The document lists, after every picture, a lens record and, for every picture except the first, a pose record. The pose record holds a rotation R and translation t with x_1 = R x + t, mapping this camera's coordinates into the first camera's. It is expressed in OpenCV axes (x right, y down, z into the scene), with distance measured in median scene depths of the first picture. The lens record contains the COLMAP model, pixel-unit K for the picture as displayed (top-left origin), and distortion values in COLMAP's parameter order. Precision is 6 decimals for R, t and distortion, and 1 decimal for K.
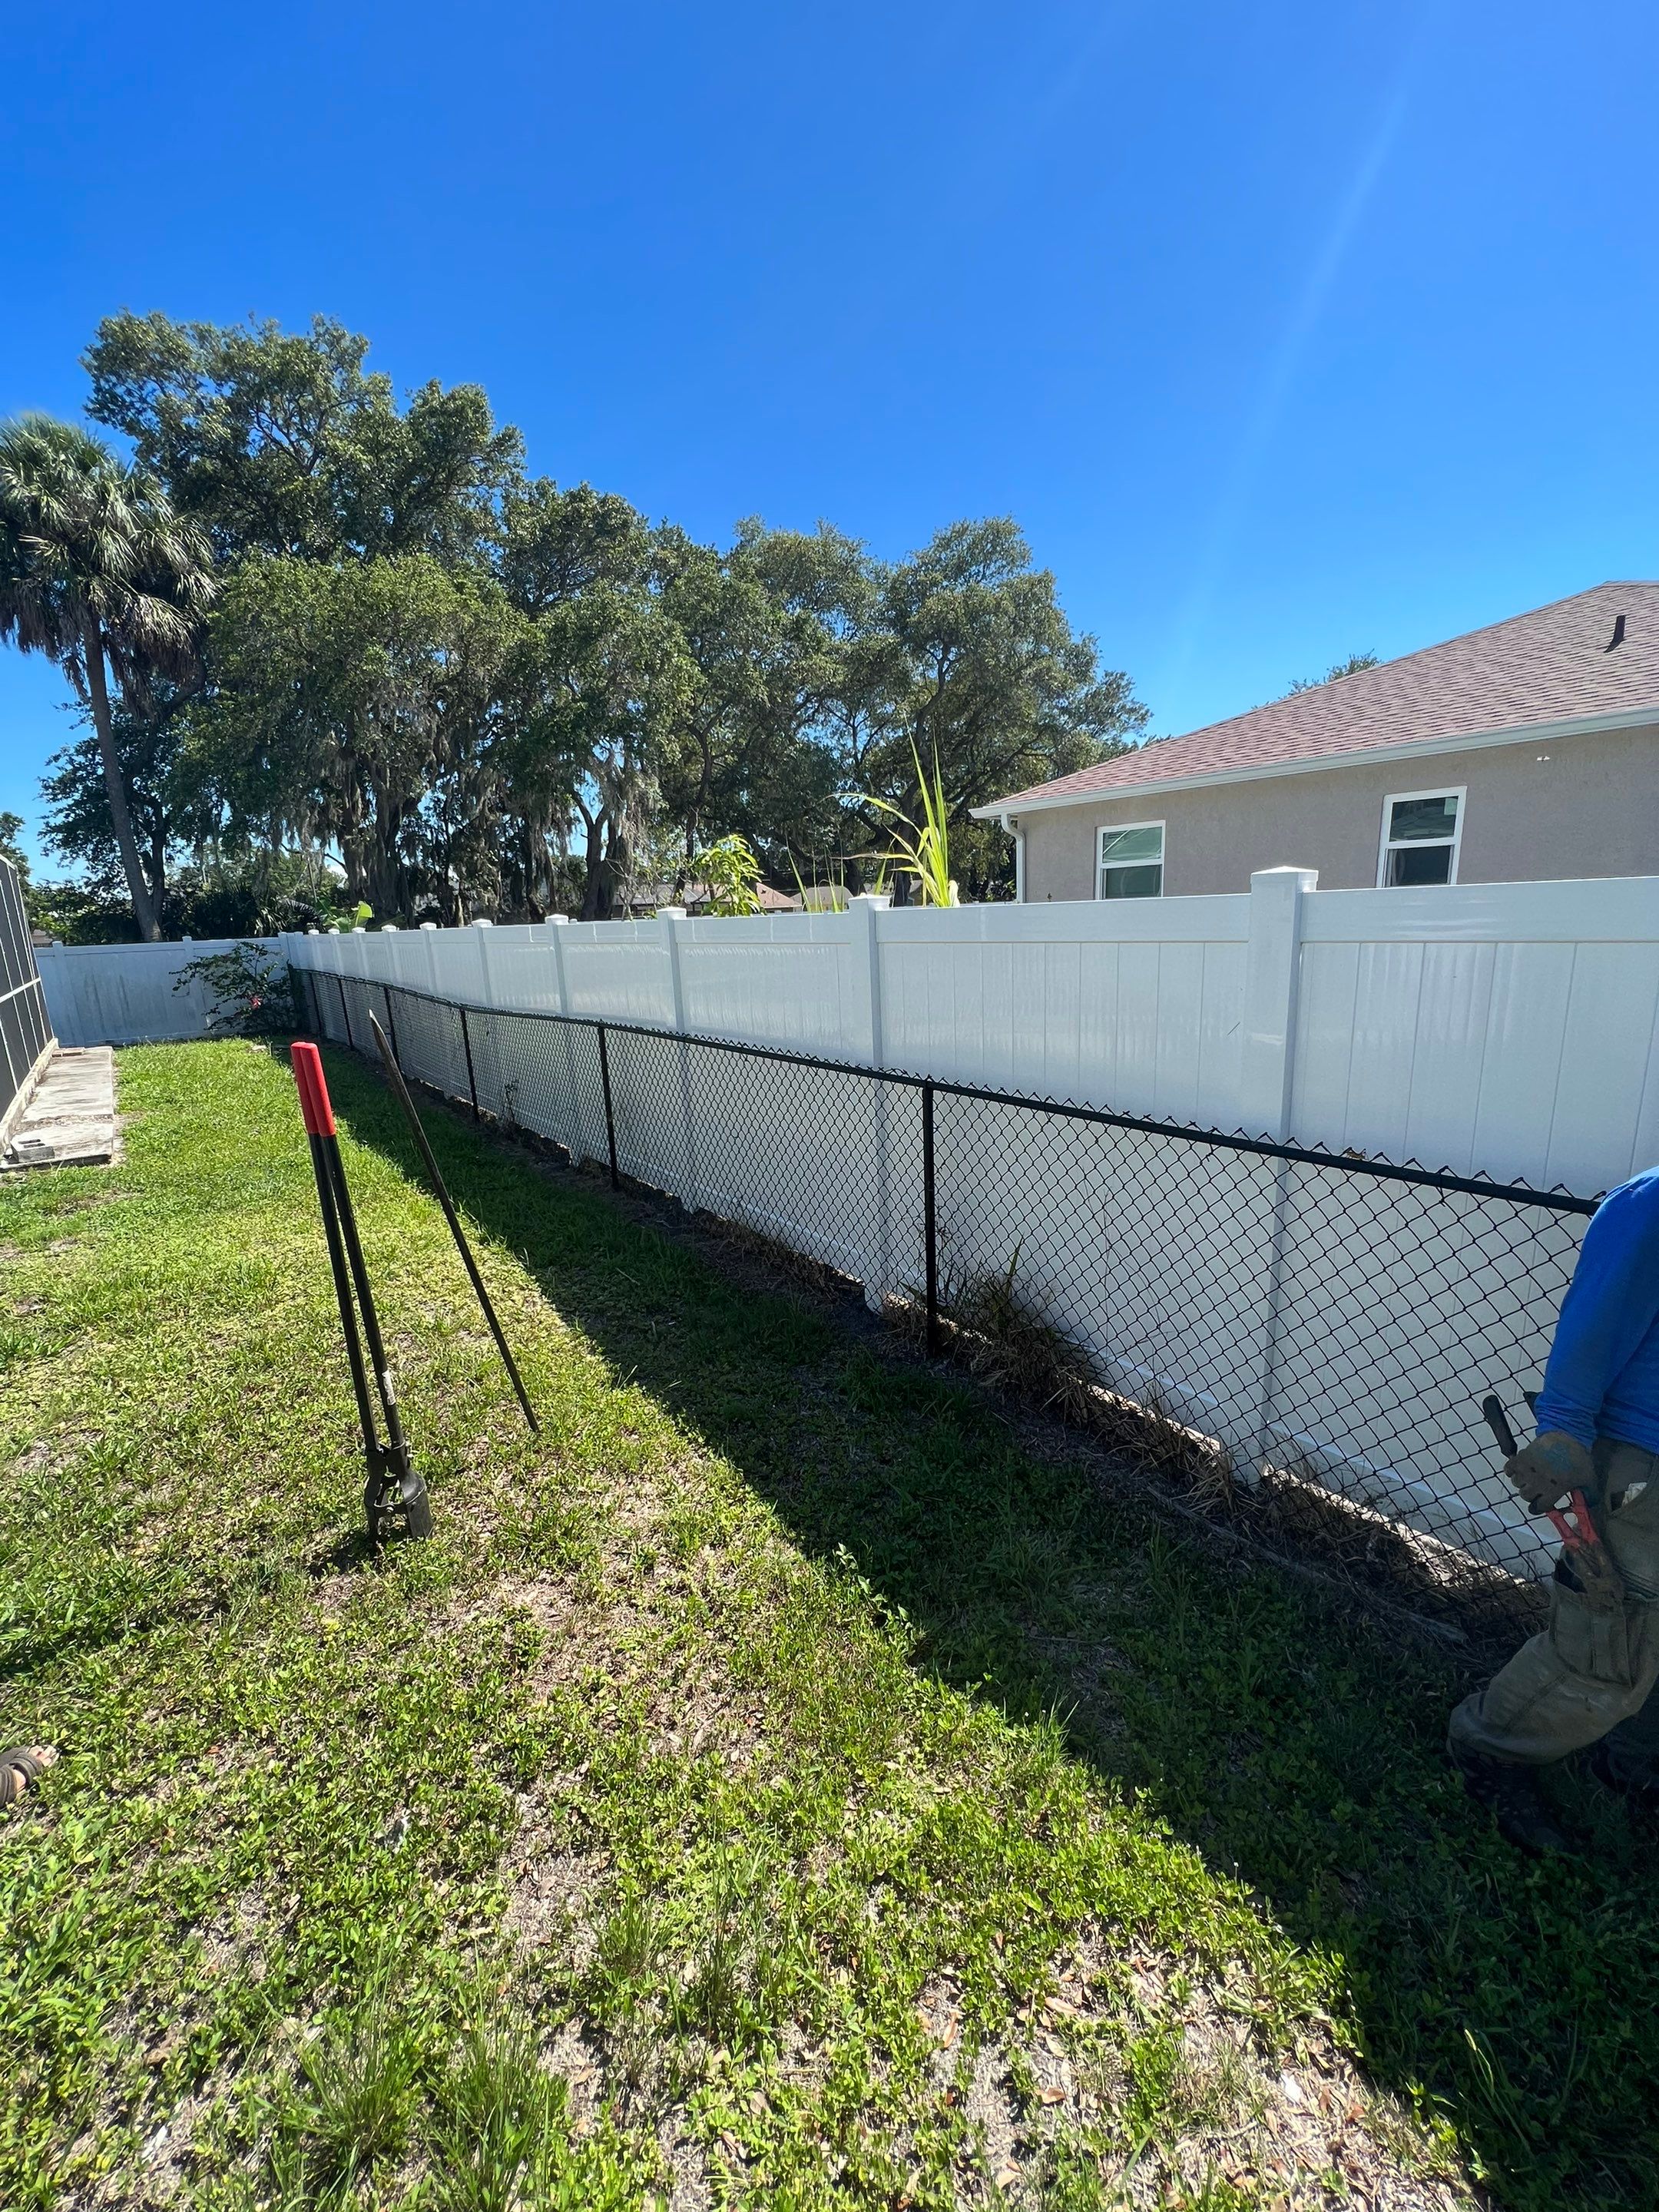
lens RADIAL K [[904.2, 0, 827.0], [0, 904.2, 1104.7], [0, 0, 1]] dist [0.001075, 0.000266]
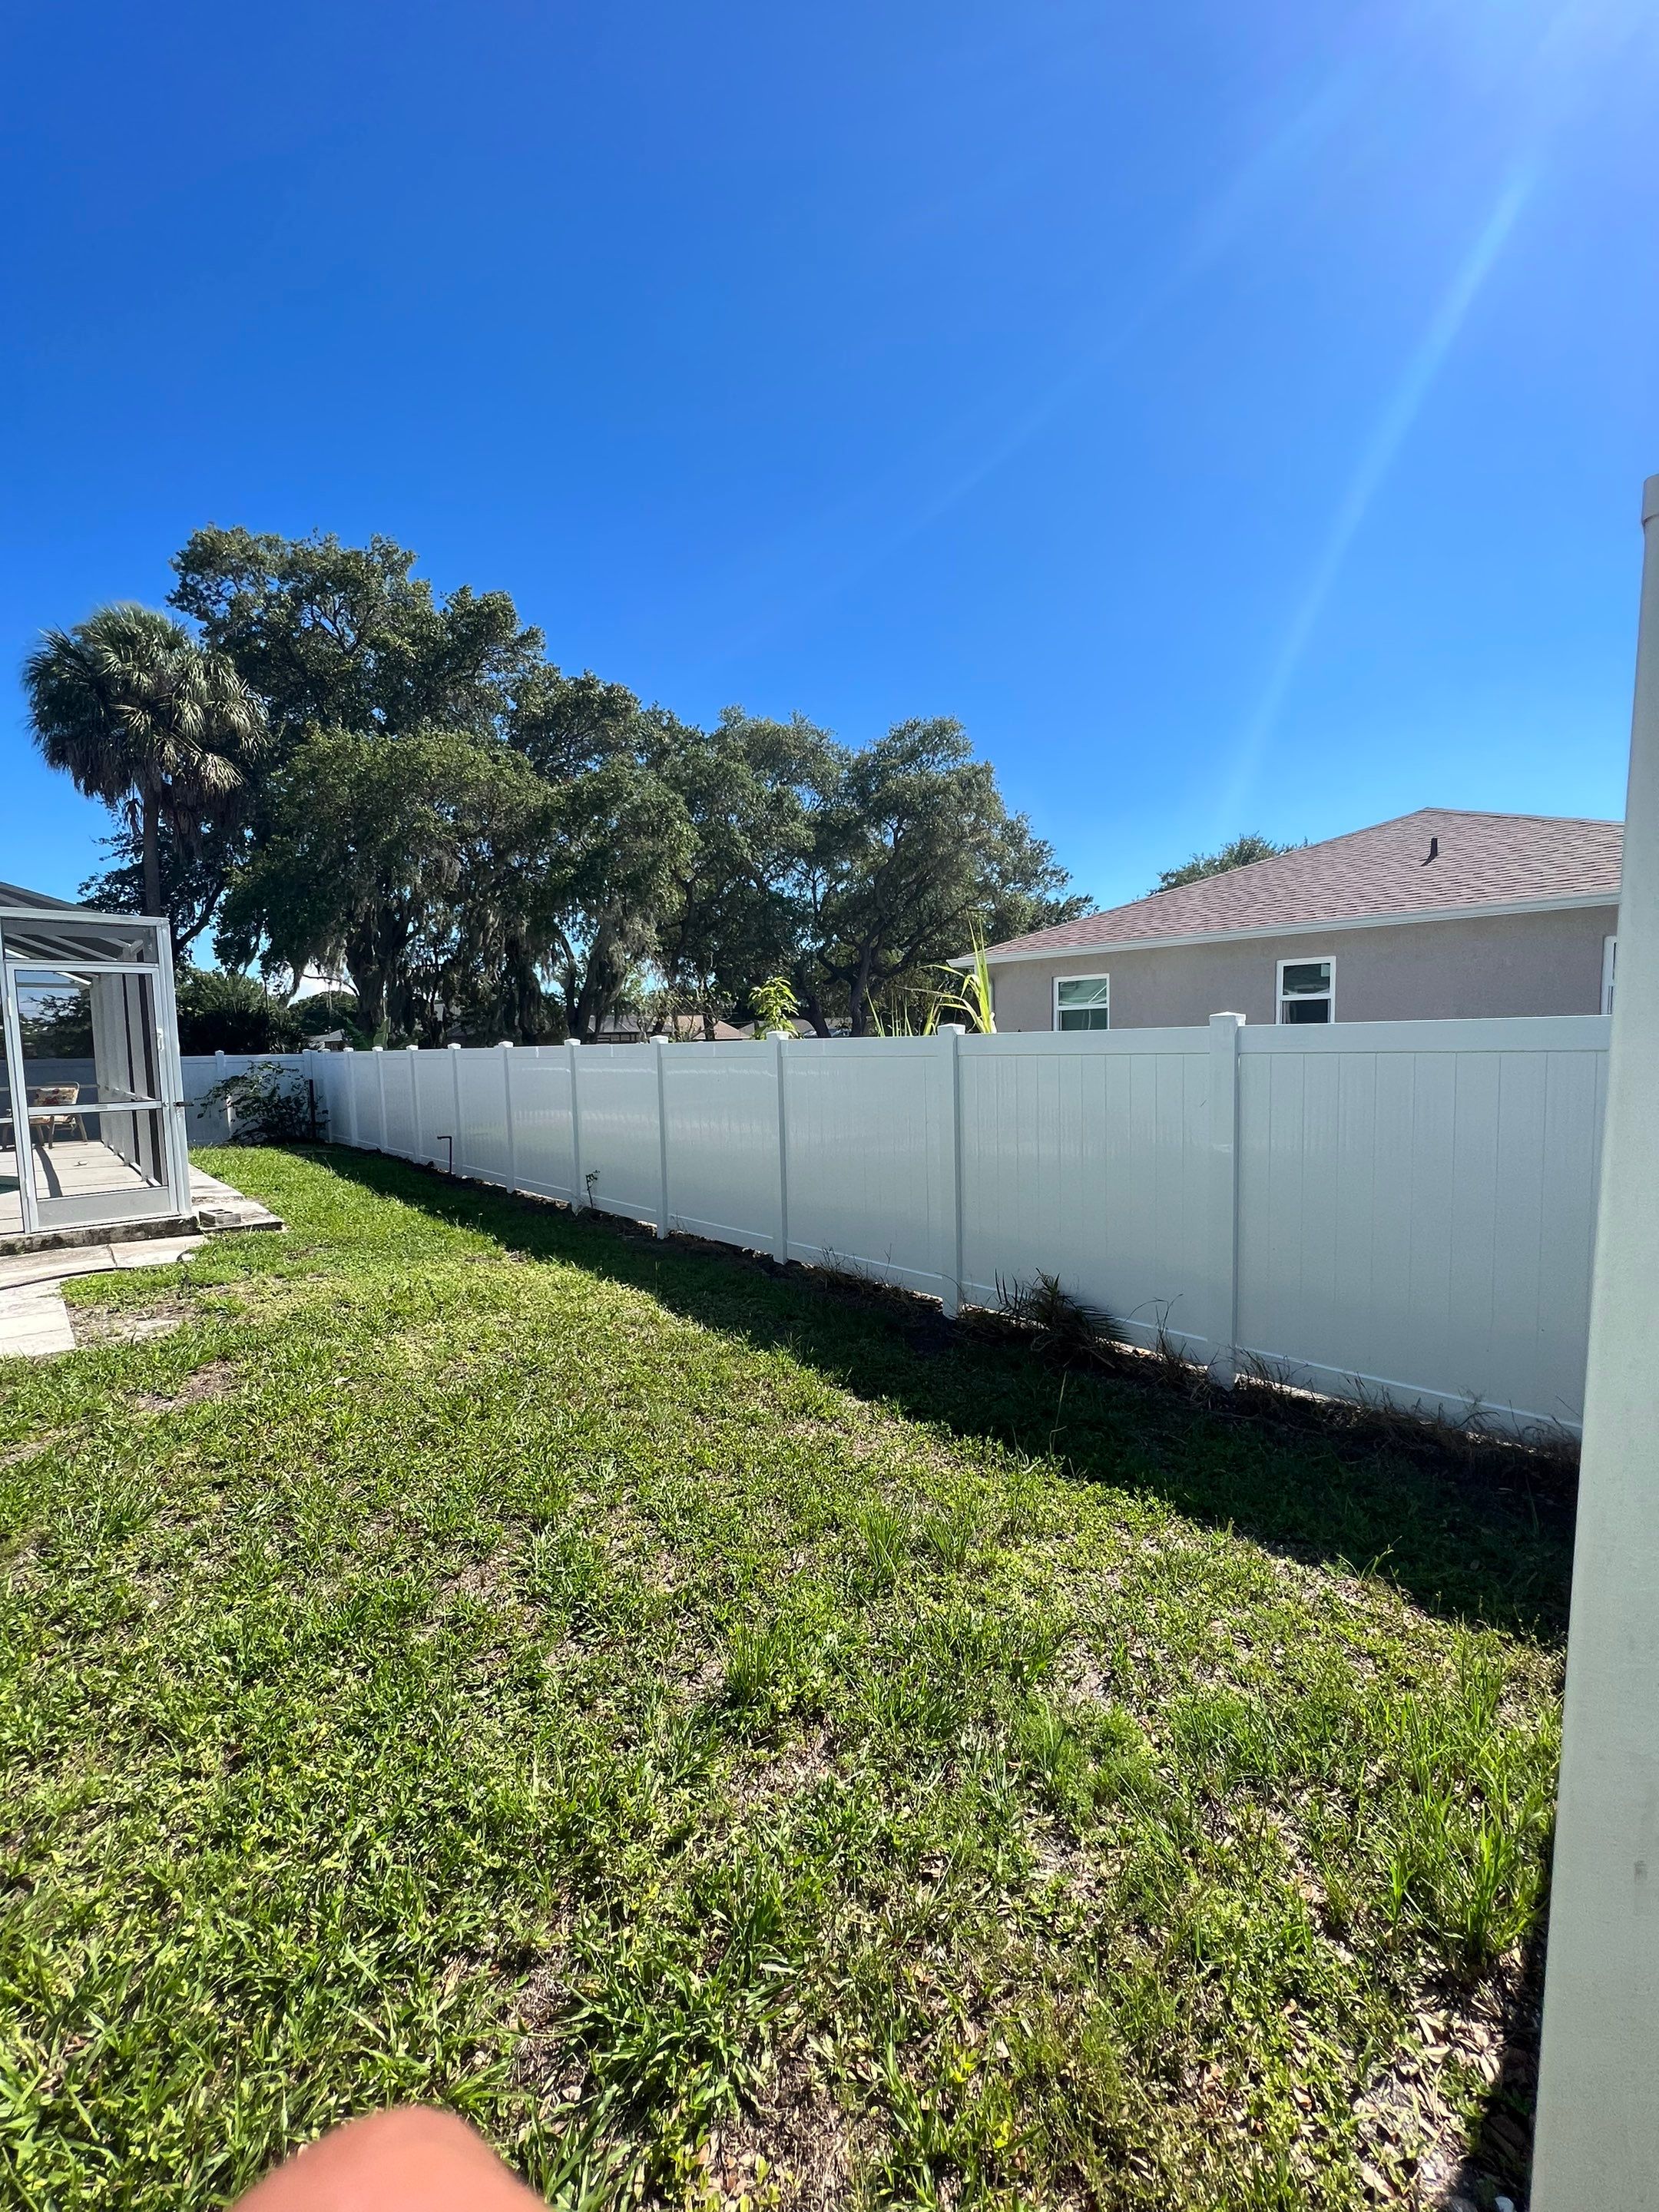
lens RADIAL K [[904.2, 0, 827.0], [0, 904.2, 1104.7], [0, 0, 1]] dist [0.001075, 0.000266]
pose [[0.996900, 0.016058, 0.077019, -0.054782], [-0.004779, 0.989502, -0.144441, 0.023637], [-0.078530, 0.143625, 0.986511, -0.088991]]
